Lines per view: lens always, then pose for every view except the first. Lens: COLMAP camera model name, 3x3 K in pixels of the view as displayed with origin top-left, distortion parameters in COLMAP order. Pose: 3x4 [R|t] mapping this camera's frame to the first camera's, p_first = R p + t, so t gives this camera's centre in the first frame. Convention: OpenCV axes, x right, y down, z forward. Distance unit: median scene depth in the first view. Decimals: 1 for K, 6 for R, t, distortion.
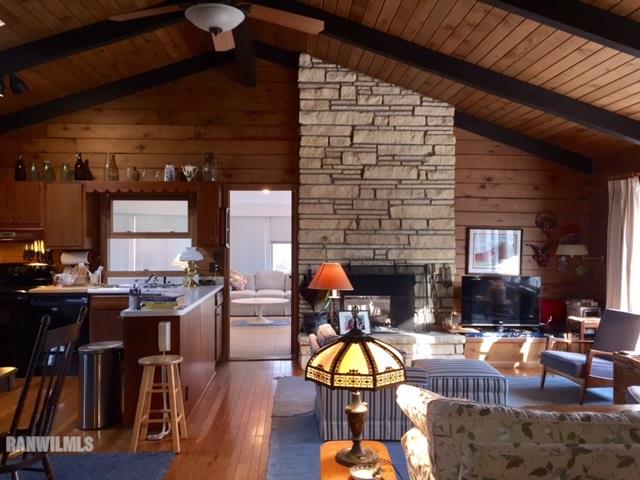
lens RADIAL K [[546.2, 0, 320.5], [0, 546.2, 237.2], [0, 0, 1]] dist [0.079799, -0.096642]
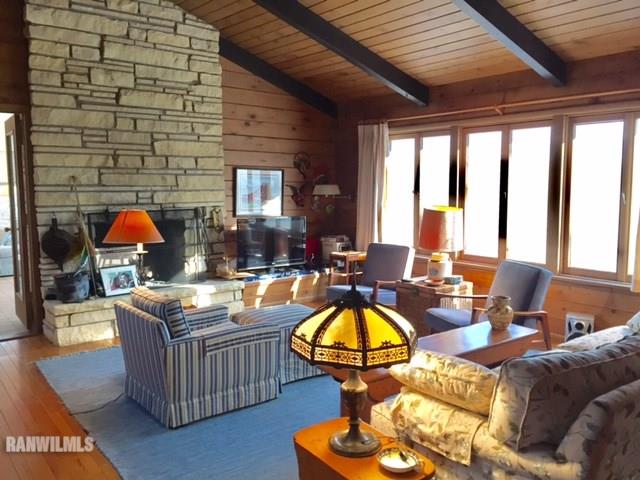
lens RADIAL K [[546.2, 0, 323.2], [0, 546.2, 239.0], [0, 0, 1]] dist [0.079799, -0.096642]
pose [[0.819001, -0.063263, 0.570294, -0.155240], [0.000692, 0.994012, 0.109272, 0.002006], [-0.573792, -0.089099, 0.814140, 0.139538]]
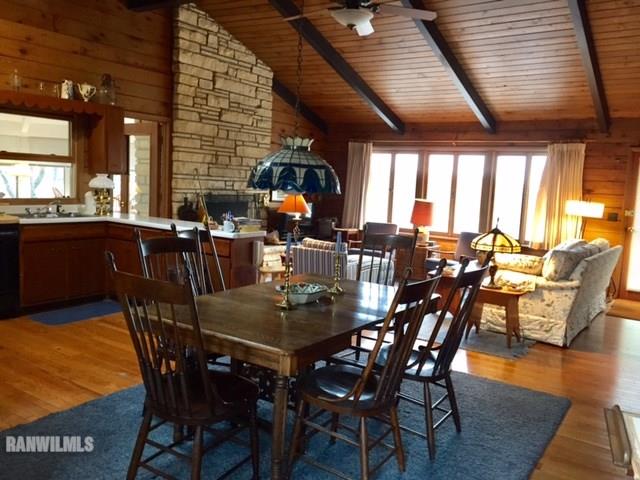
lens RADIAL K [[546.2, 0, 325.6], [0, 546.2, 236.1], [0, 0, 1]] dist [0.079799, -0.096642]
pose [[0.599554, -0.053509, 0.798543, -0.742293], [-0.052874, 0.992934, 0.106234, 0.002622], [-0.798586, -0.105915, 0.592489, 0.096467]]
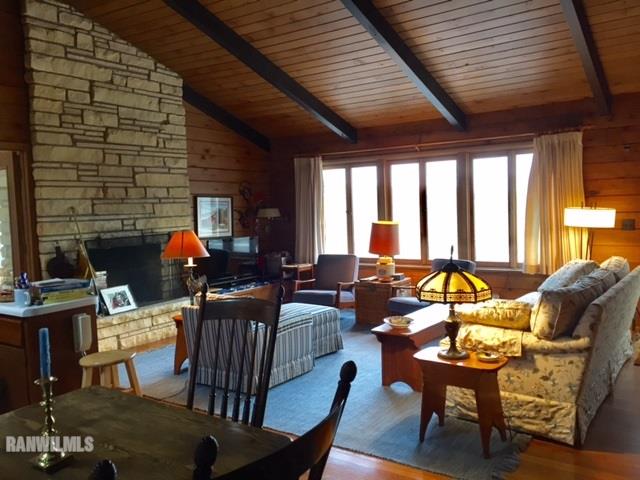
lens RADIAL K [[546.2, 0, 325.2], [0, 546.2, 237.5], [0, 0, 1]] dist [0.079799, -0.096642]
pose [[0.609880, -0.070355, 0.789365, -0.435819], [0.031519, 0.997417, 0.064547, 0.002780], [-0.791867, -0.014486, 0.610522, 0.152859]]
